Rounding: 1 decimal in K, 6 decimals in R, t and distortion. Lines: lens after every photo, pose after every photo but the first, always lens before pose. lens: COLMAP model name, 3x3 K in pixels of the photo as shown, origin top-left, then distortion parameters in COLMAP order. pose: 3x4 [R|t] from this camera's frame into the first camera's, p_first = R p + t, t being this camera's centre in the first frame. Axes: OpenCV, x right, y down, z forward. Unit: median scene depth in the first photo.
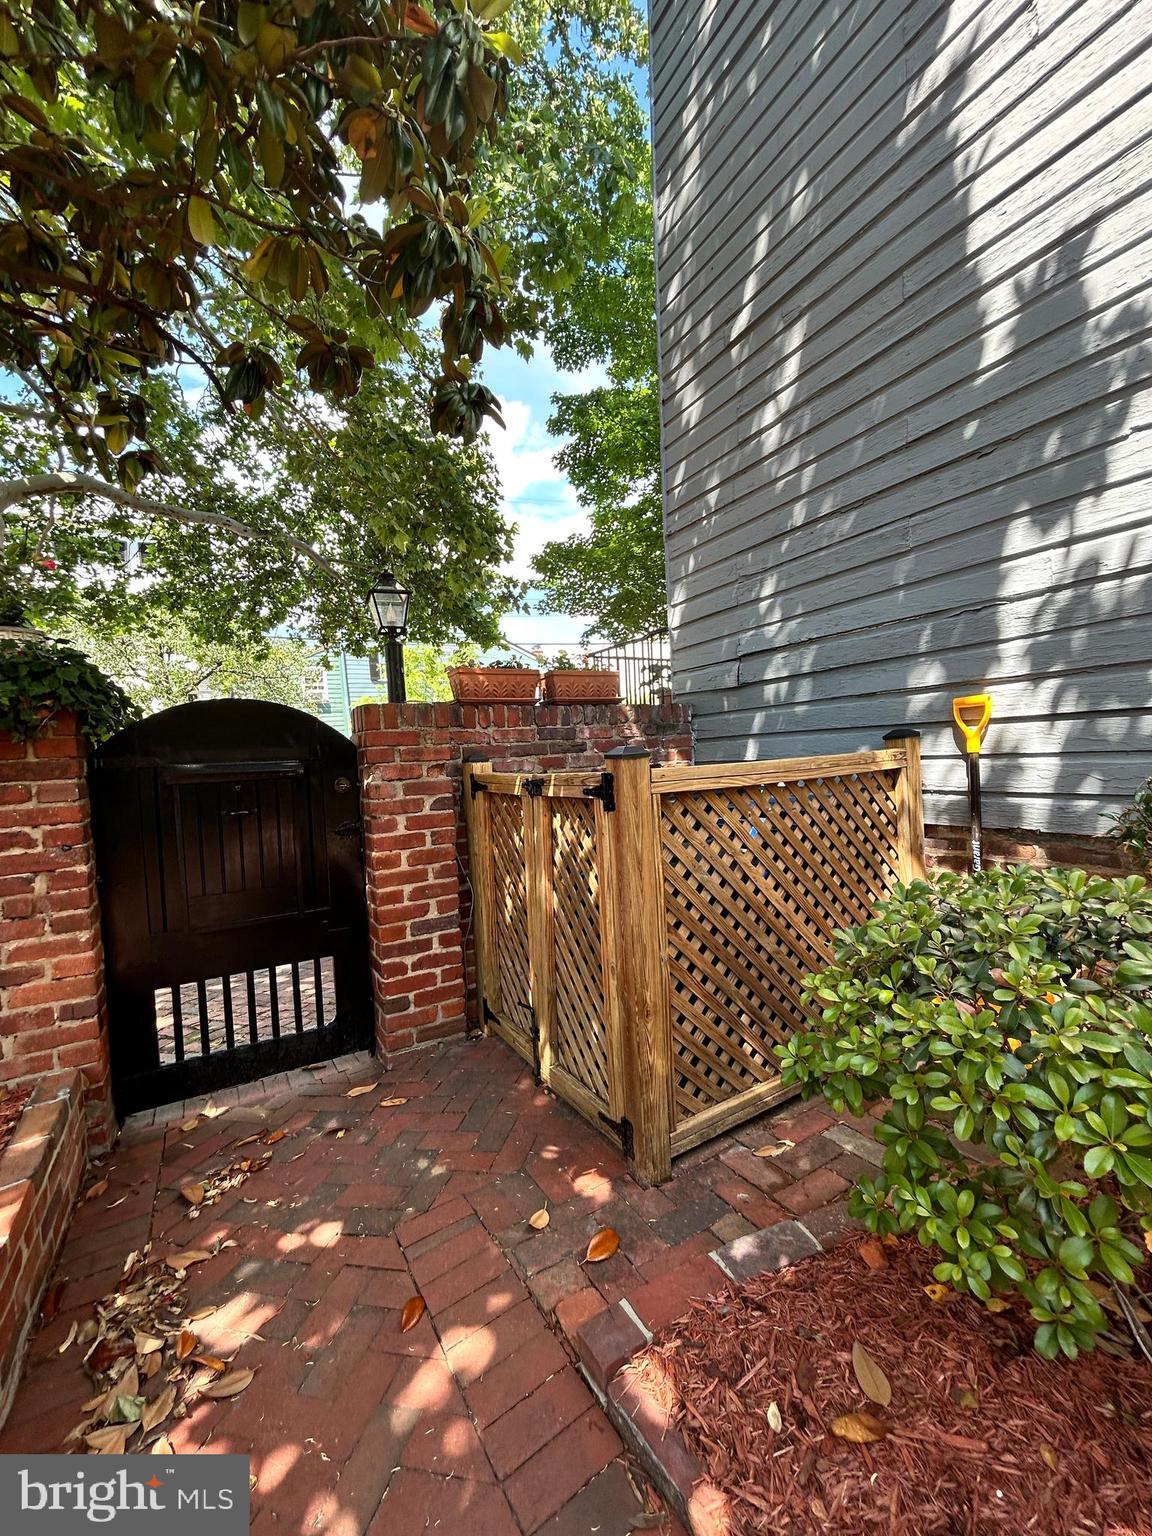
lens RADIAL K [[618.2, 0, 575.2], [0, 618.2, 771.2], [0, 0, 1]] dist [-0.001291, -0.000065]
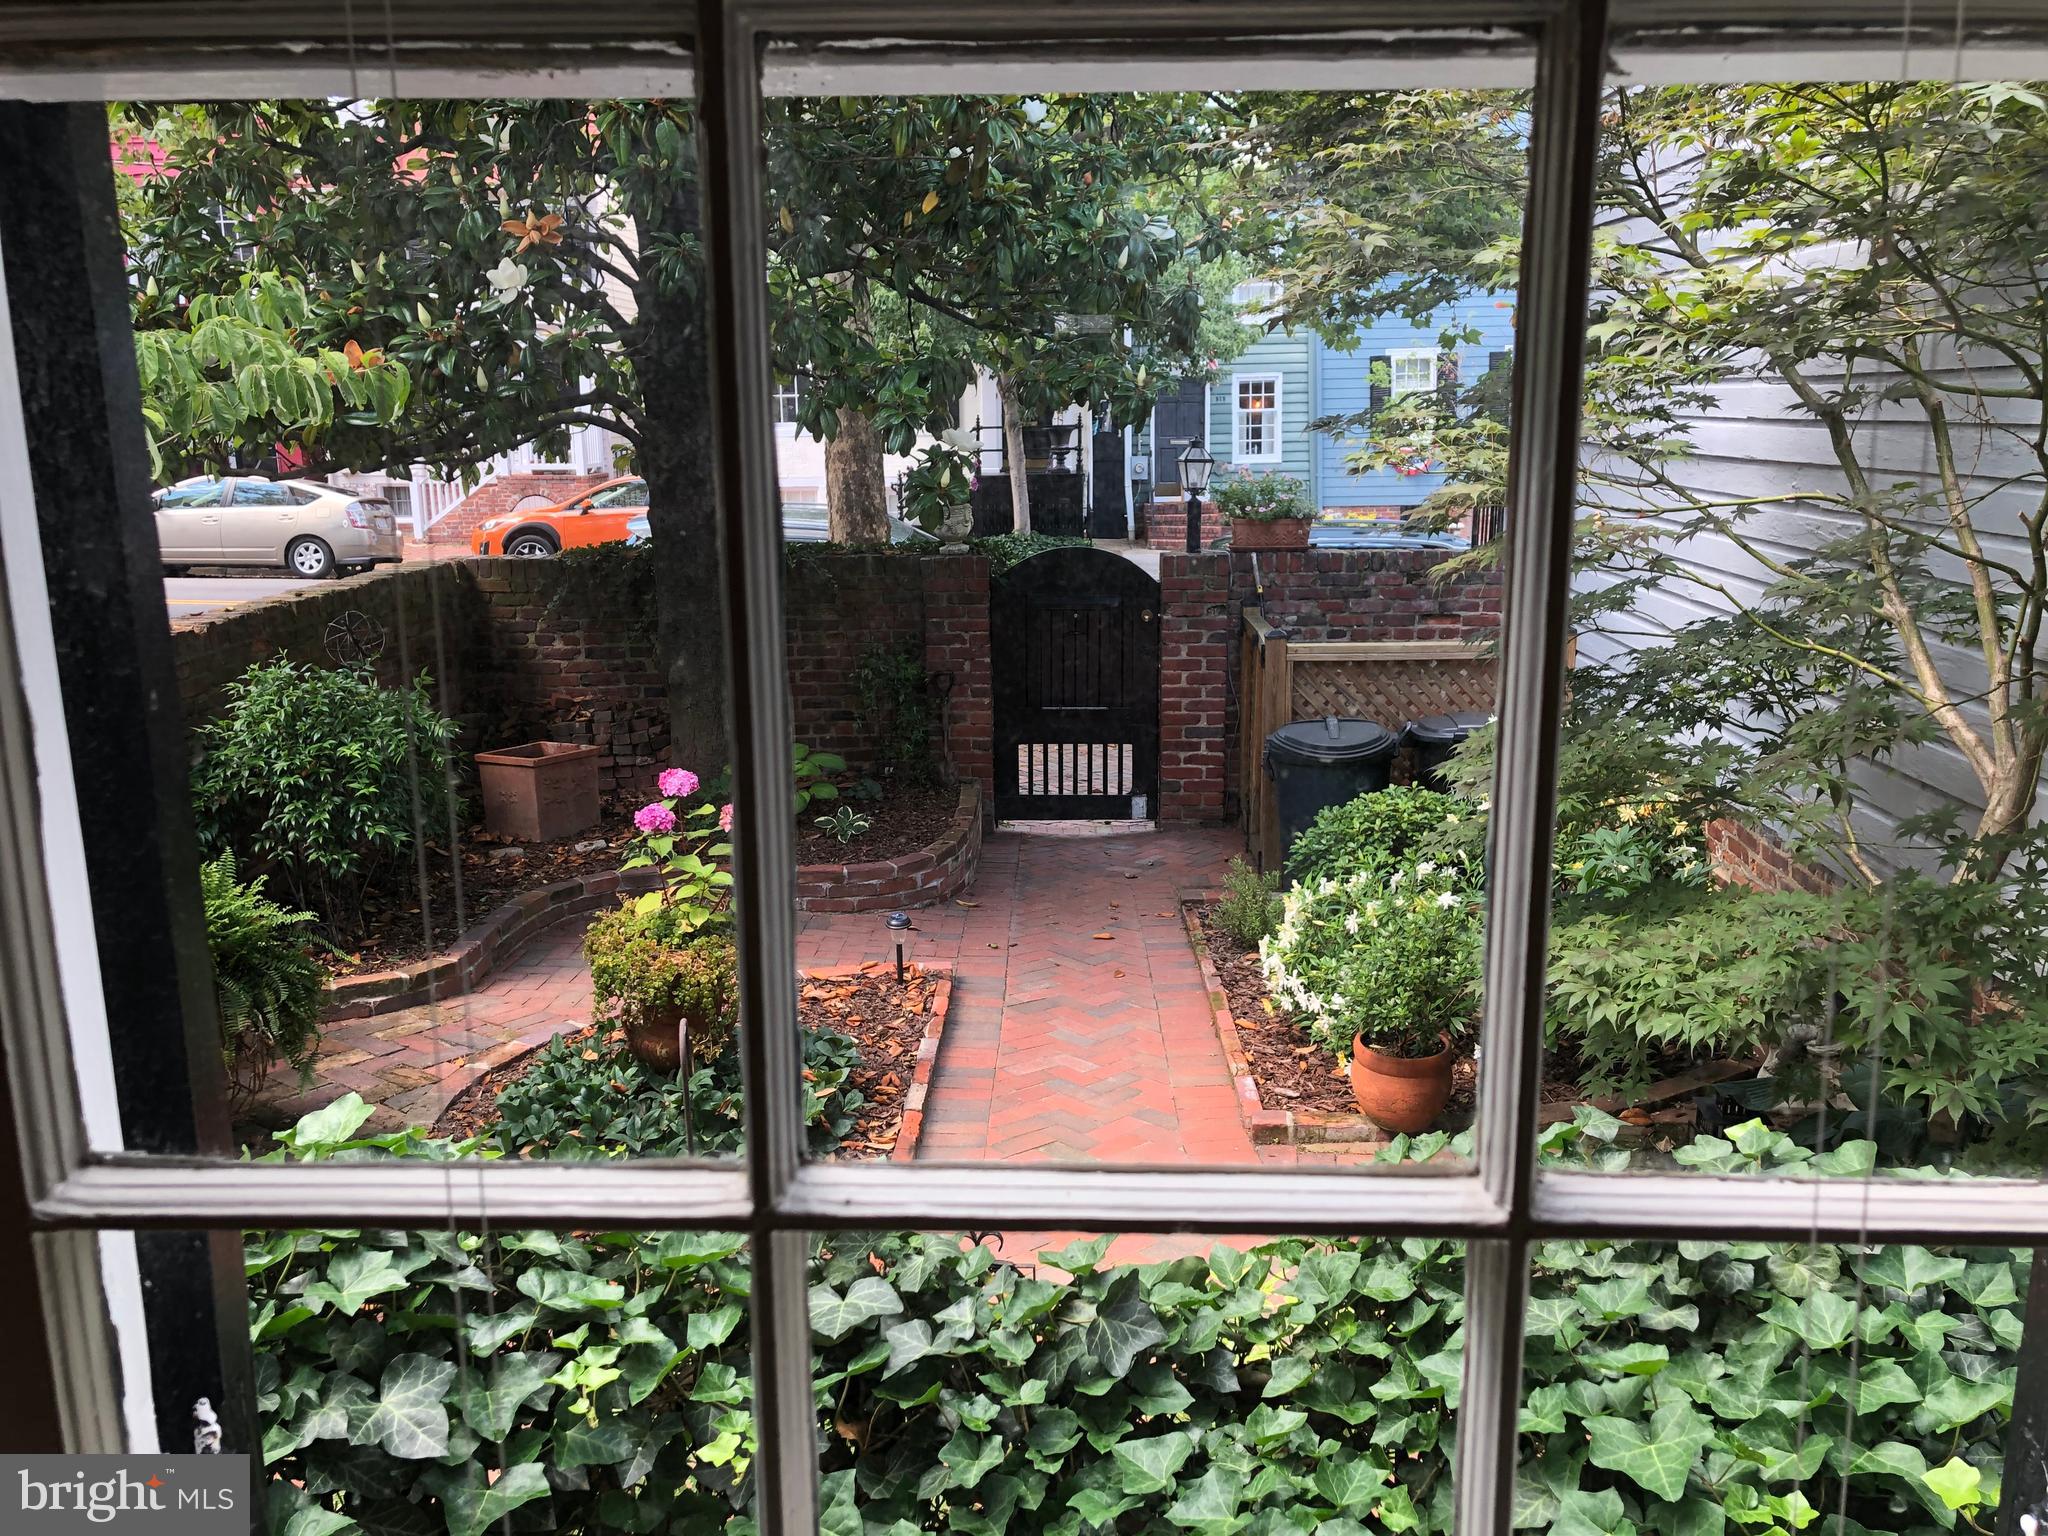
lens RADIAL K [[1674.8, 0, 1026.1], [0, 1674.8, 765.6], [0, 0, 1]] dist [-0.000677, -0.000030]
pose [[0.842501, 0.164129, -0.513082, 1.268946], [-0.046880, 0.971180, 0.233690, -0.482505], [0.536651, -0.172831, 0.825915, -2.095939]]
